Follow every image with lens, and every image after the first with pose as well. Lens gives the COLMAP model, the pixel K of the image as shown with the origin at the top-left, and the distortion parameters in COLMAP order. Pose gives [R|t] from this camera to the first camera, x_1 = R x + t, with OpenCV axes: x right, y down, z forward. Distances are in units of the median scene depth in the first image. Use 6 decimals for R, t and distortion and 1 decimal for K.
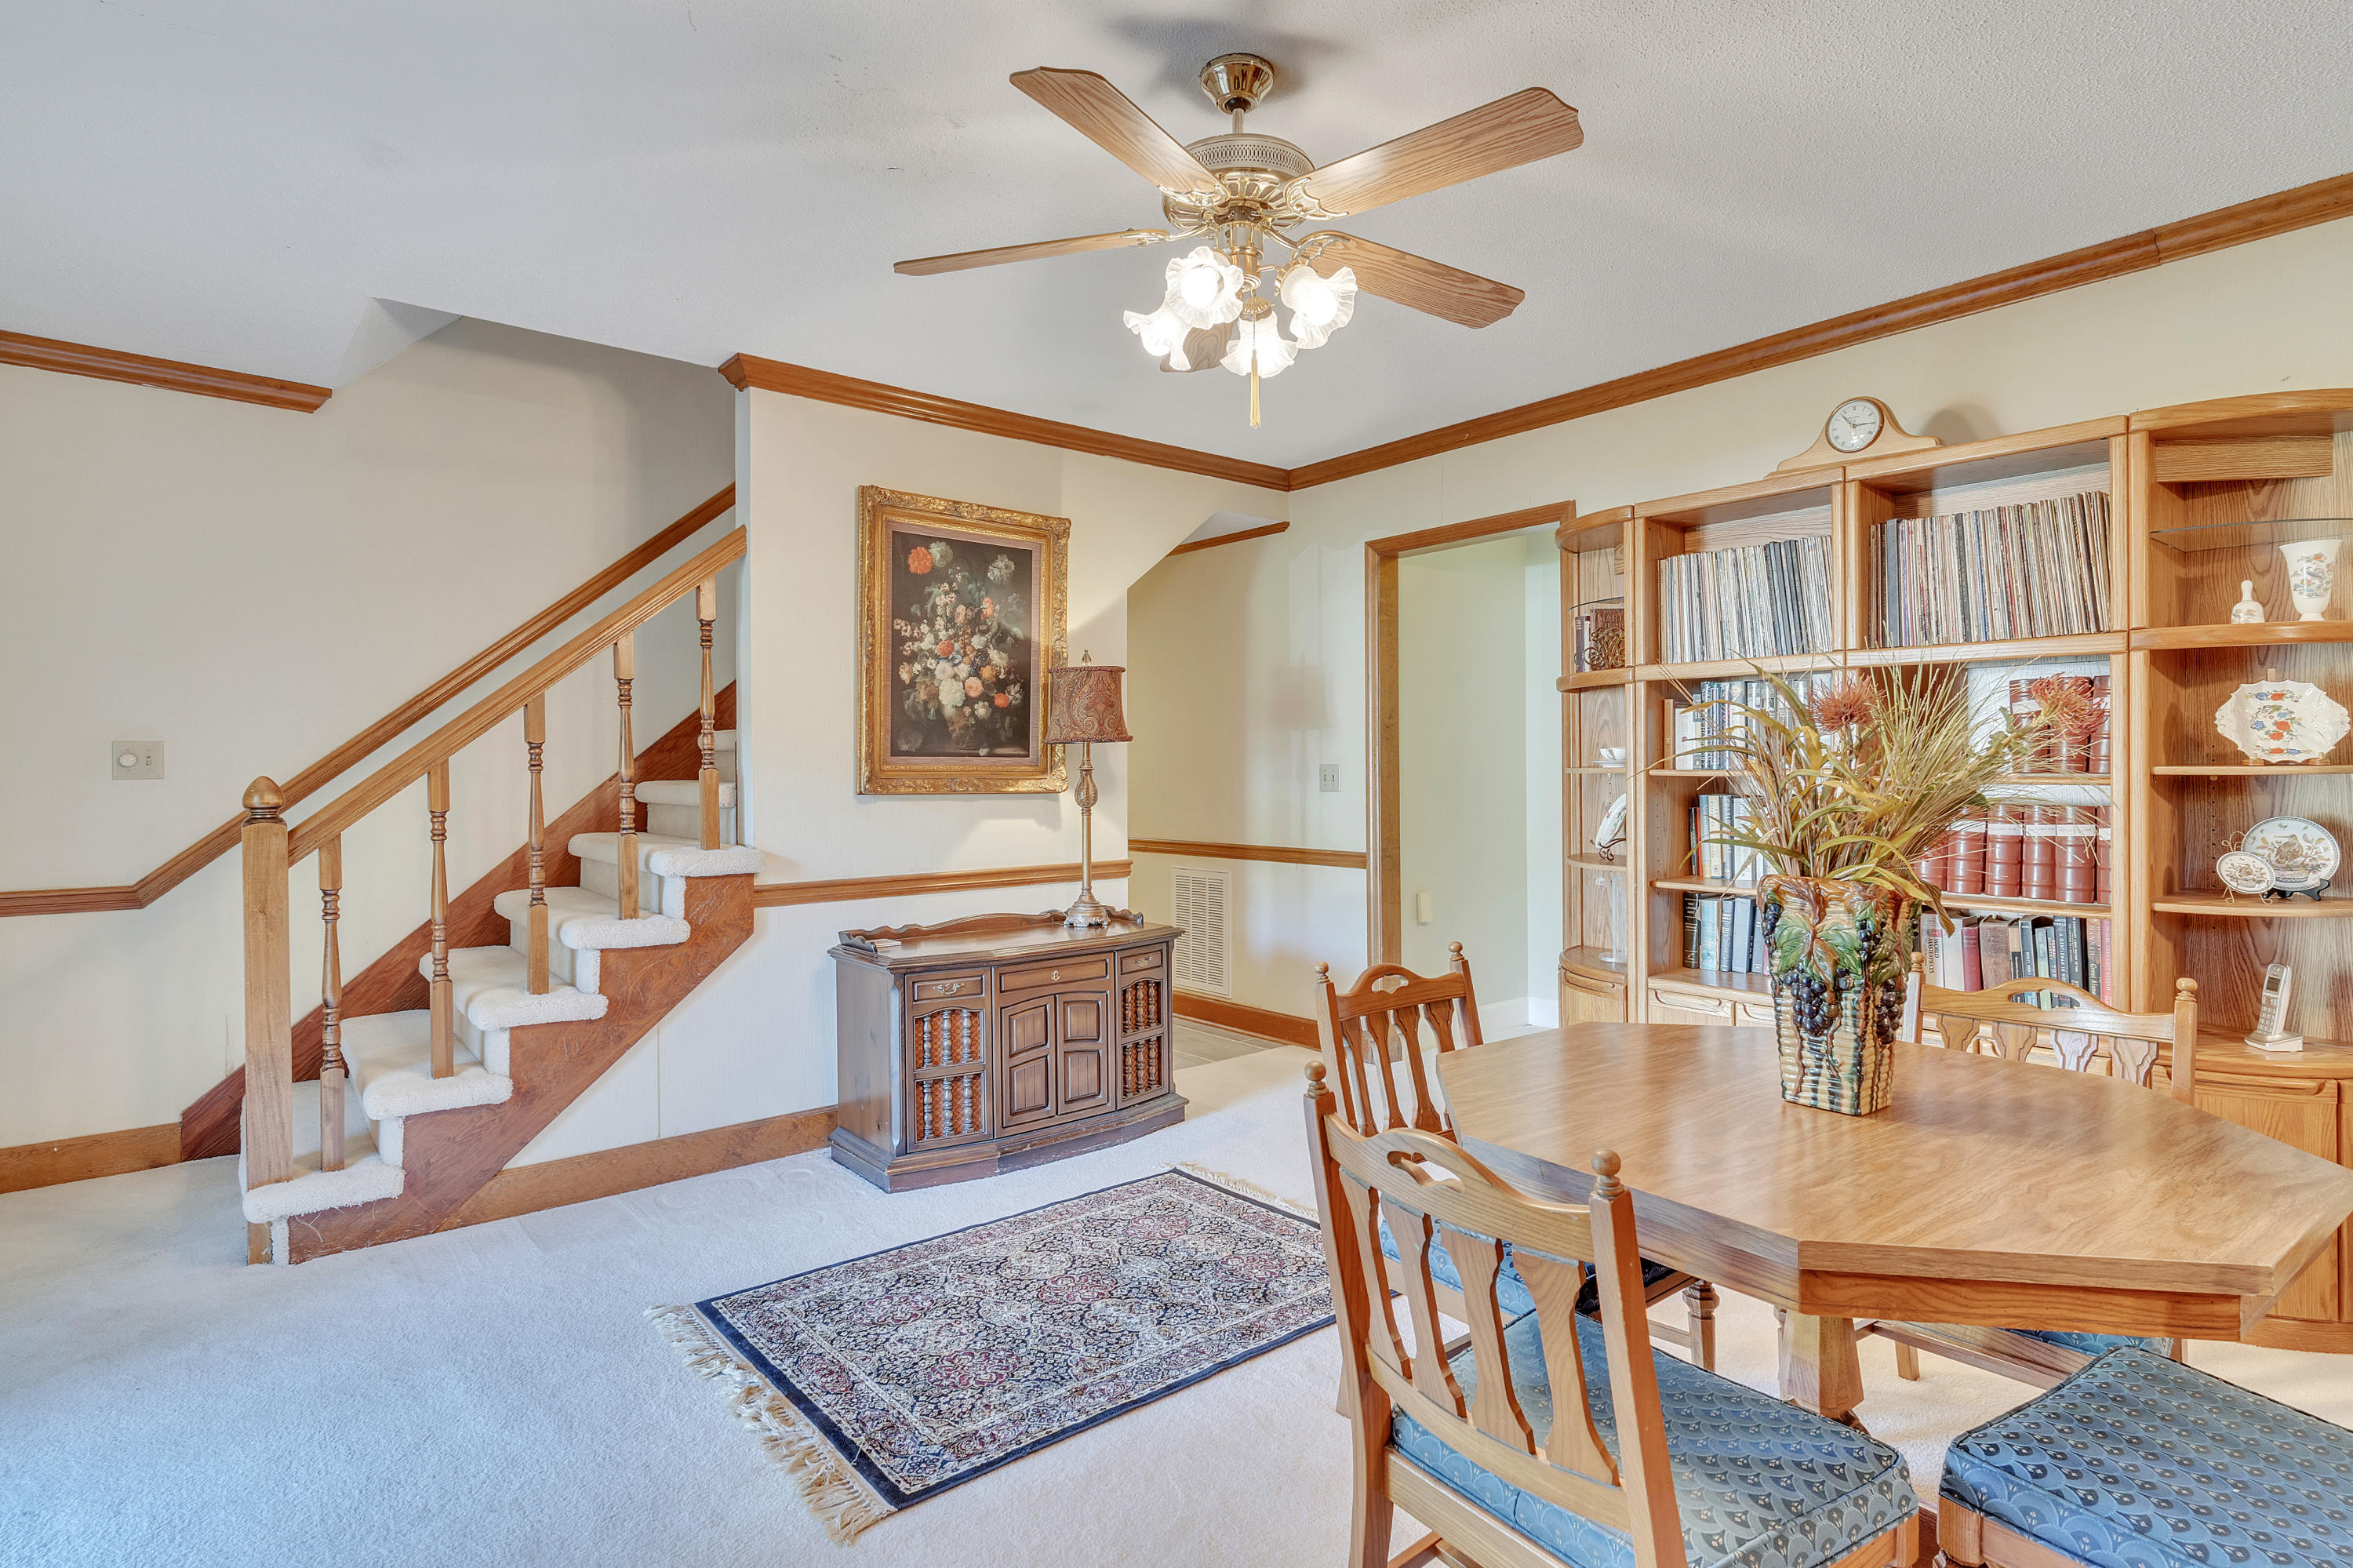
lens RADIAL K [[1321.5, 0, 1253.4], [0, 1321.5, 769.4], [0, 0, 1]] dist [0.003789, 0.000133]
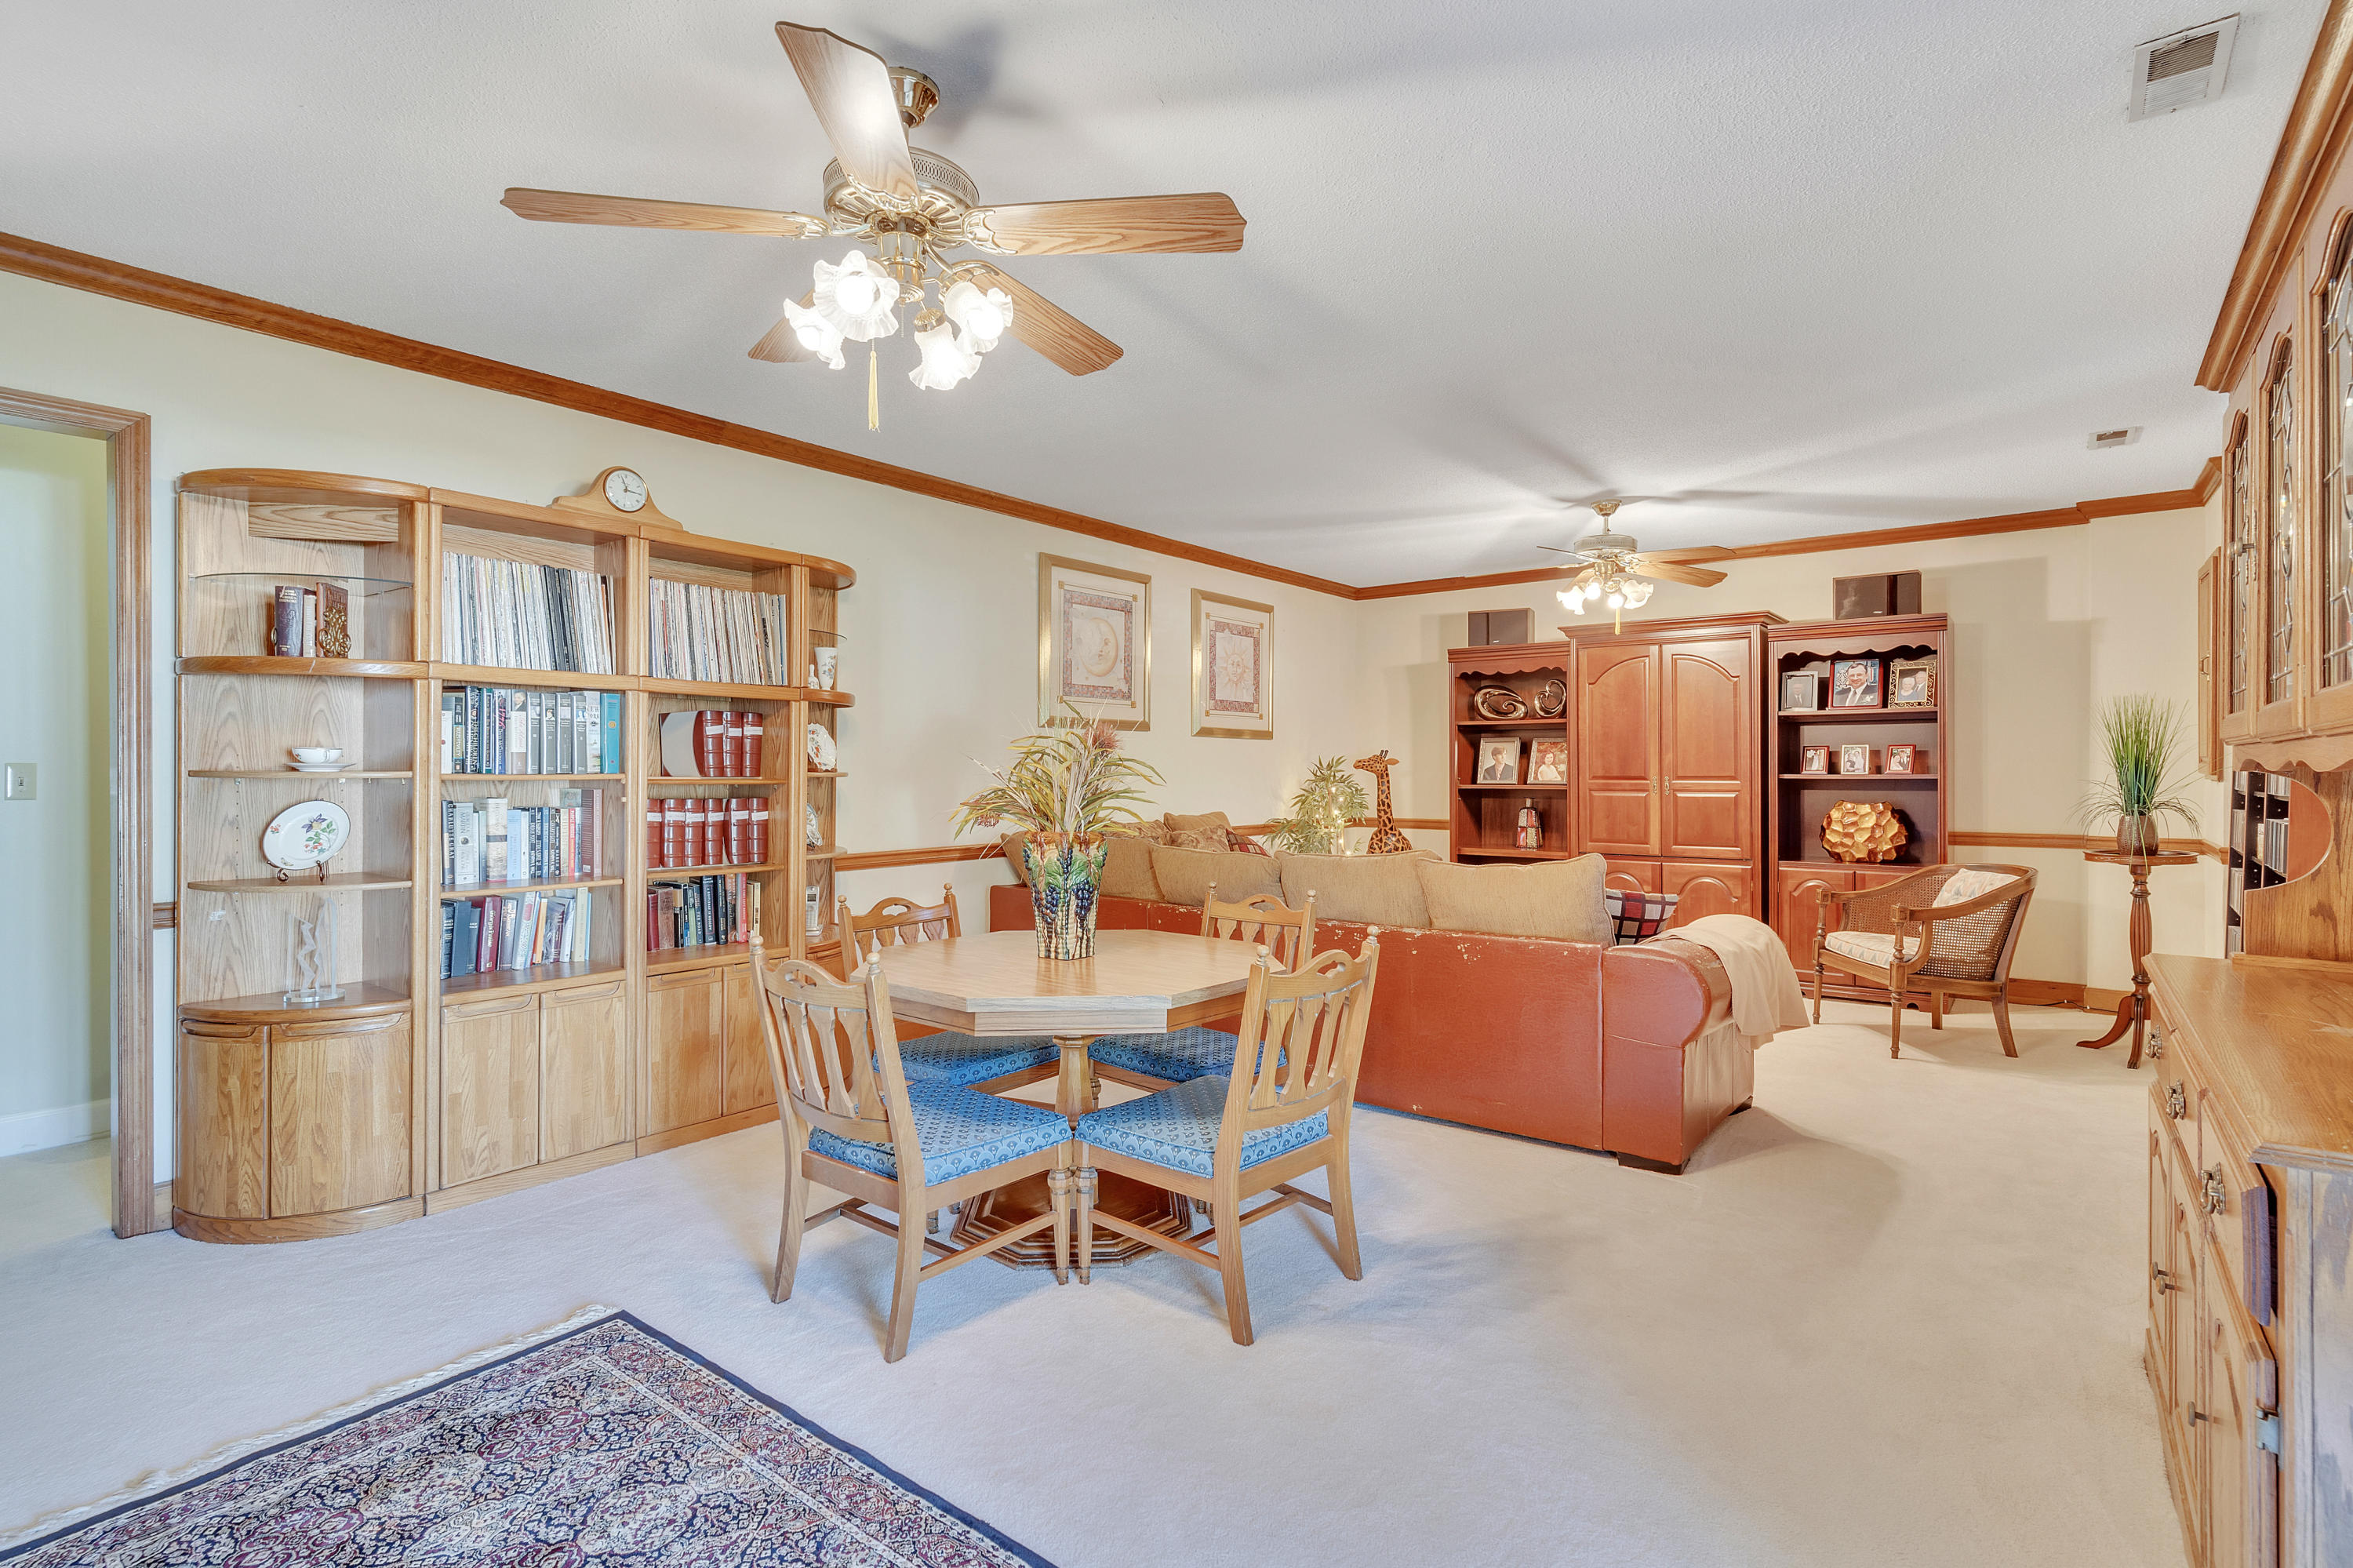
lens RADIAL K [[1139.8, 0, 1209.5], [0, 1139.8, 784.7], [0, 0, 1]] dist [0.002494, 0.000219]
pose [[-0.250609, -0.006163, 0.968069, -0.542119], [0.001360, 0.999977, 0.006718, 0.002988], [-0.968087, 0.003000, -0.250595, 0.588032]]
